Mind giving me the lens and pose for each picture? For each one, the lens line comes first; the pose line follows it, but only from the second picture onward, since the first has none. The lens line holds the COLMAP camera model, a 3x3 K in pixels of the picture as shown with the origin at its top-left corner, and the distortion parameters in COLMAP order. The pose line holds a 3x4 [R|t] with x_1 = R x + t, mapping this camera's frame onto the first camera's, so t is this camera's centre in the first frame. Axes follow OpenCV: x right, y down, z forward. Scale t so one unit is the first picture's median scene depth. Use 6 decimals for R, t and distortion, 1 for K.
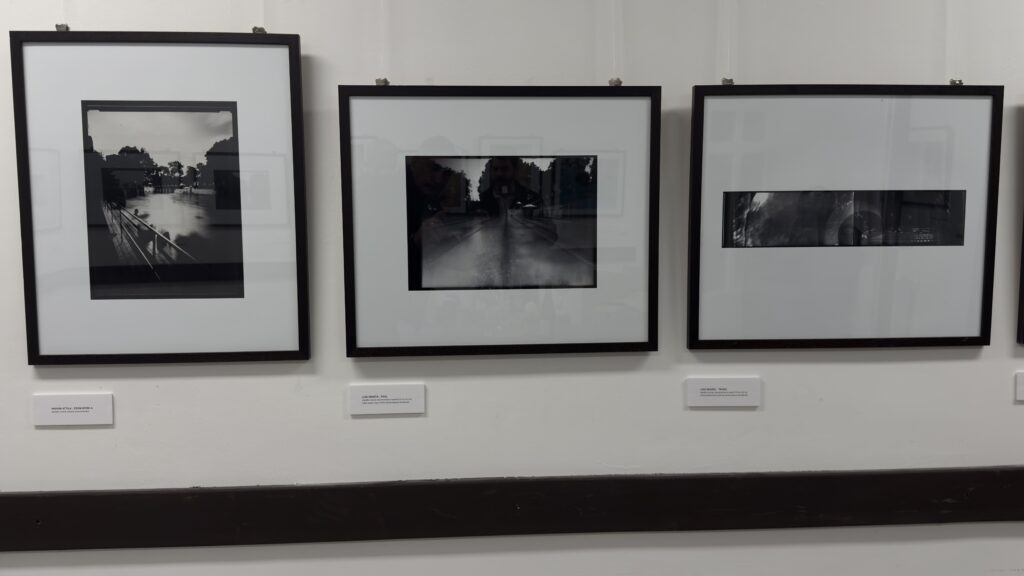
lens RADIAL K [[931.6, 0, 510.9], [0, 931.6, 307.2], [0, 0, 1]] dist [0.153956, -0.320955]
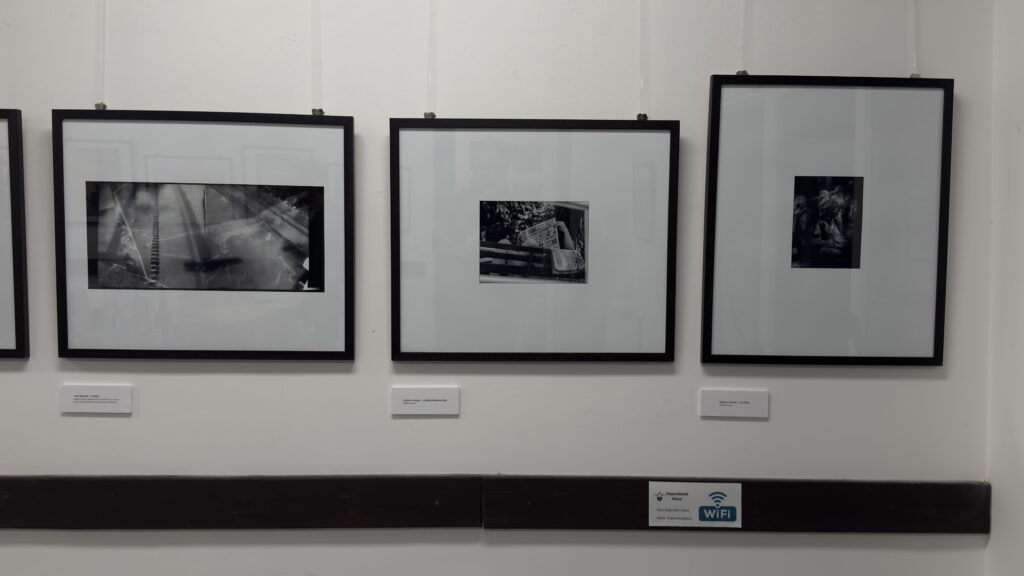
lens RADIAL K [[845.8, 0, 512.0], [0, 845.8, 288.0], [0, 0, 1]] dist [0.153485, -0.227207]
pose [[0.997605, 0.023010, -0.065236, 0.404850], [-0.025354, 0.999054, -0.035335, -0.006023], [0.064361, 0.036904, 0.997244, 0.031825]]
